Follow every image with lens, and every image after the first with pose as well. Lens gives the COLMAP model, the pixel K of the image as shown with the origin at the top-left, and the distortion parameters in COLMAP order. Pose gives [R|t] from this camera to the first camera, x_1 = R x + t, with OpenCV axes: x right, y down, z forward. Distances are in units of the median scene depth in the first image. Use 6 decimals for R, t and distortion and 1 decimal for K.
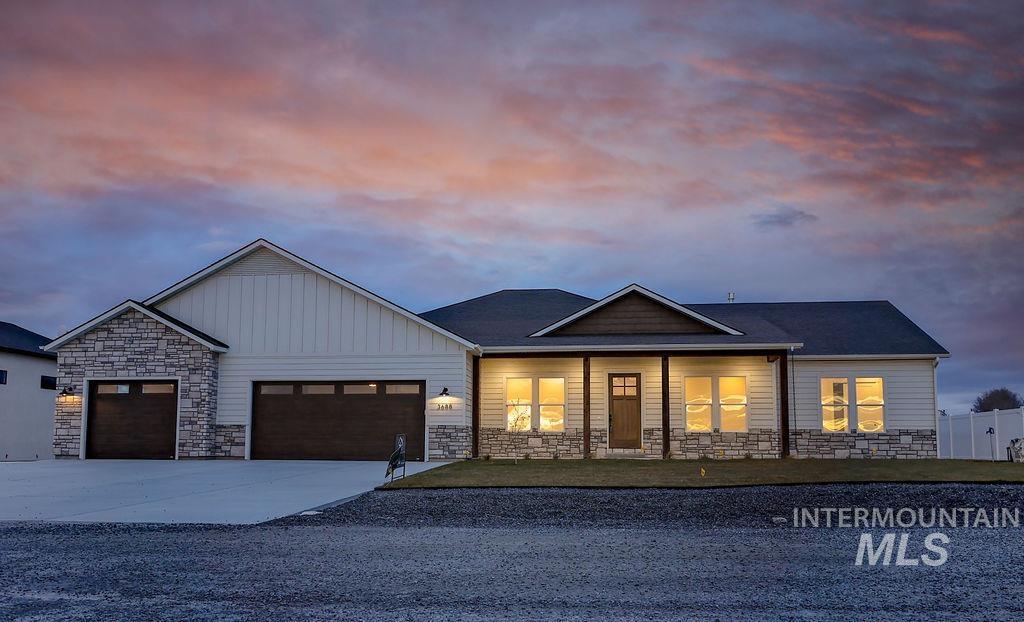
lens RADIAL K [[844.1, 0, 504.0], [0, 844.1, 355.4], [0, 0, 1]] dist [0.003416, -0.004101]
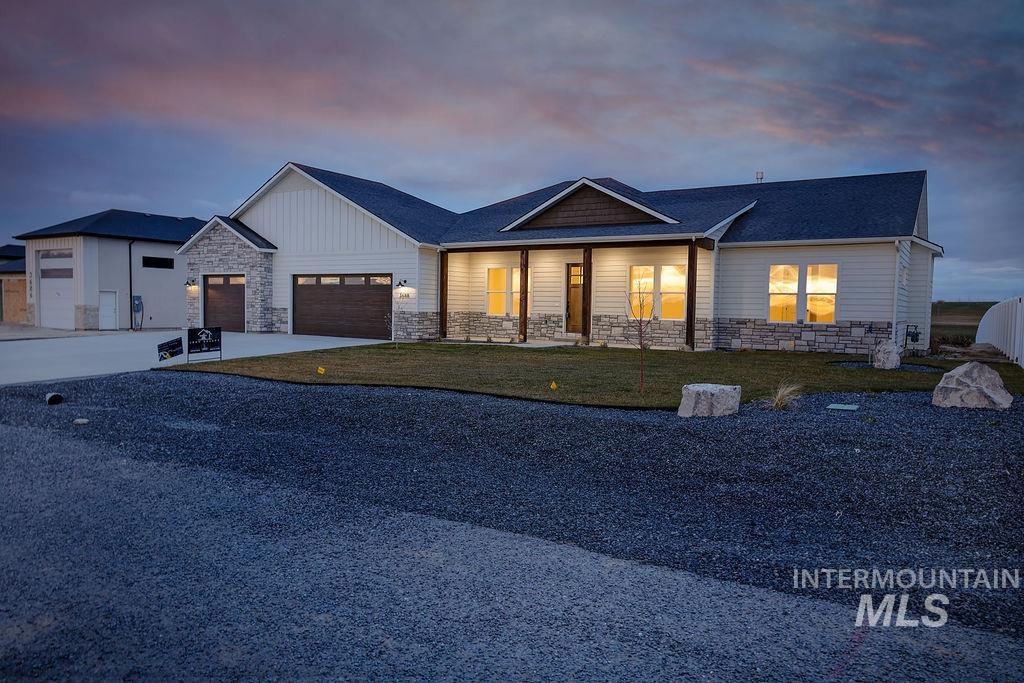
lens RADIAL K [[696.8, 0, 516.9], [0, 696.8, 339.1], [0, 0, 1]] dist [-0.008444, -0.001974]
pose [[0.907227, 0.031095, -0.419491, 0.466192], [0.031713, 0.989370, 0.141923, -0.012152], [0.419445, -0.142060, 0.896596, 0.169428]]
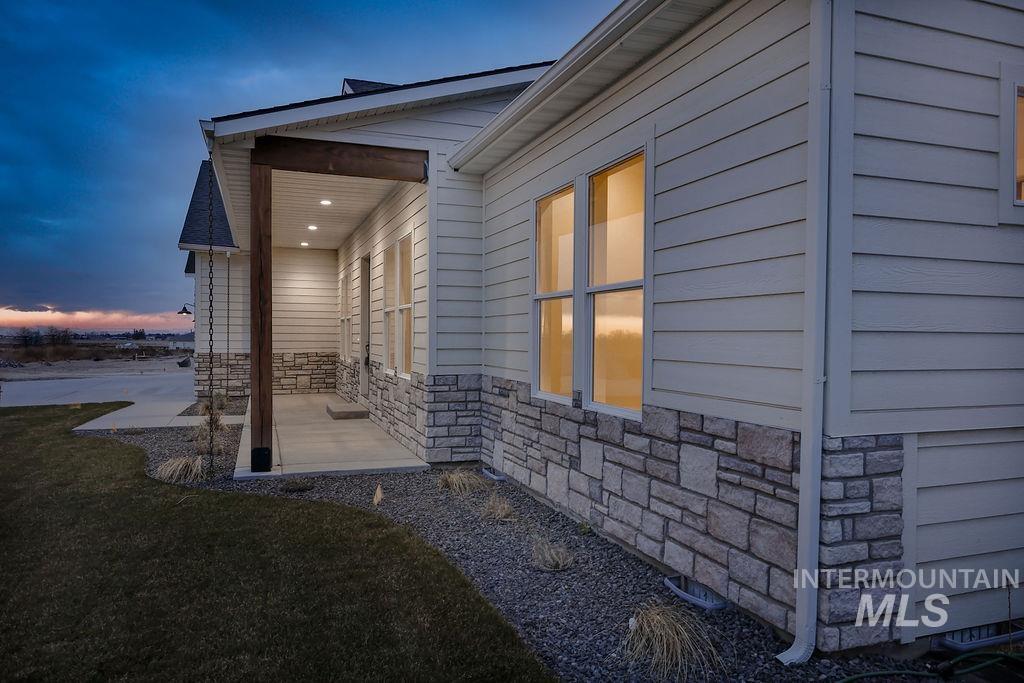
lens RADIAL K [[696.8, 0, 510.5], [0, 696.8, 340.5], [0, 0, 1]] dist [-0.008444, -0.001974]
pose [[0.459181, 0.004843, -0.888330, 0.601056], [0.087771, 0.994845, 0.050793, 0.062322], [0.883996, -0.101293, 0.456389, 0.917834]]
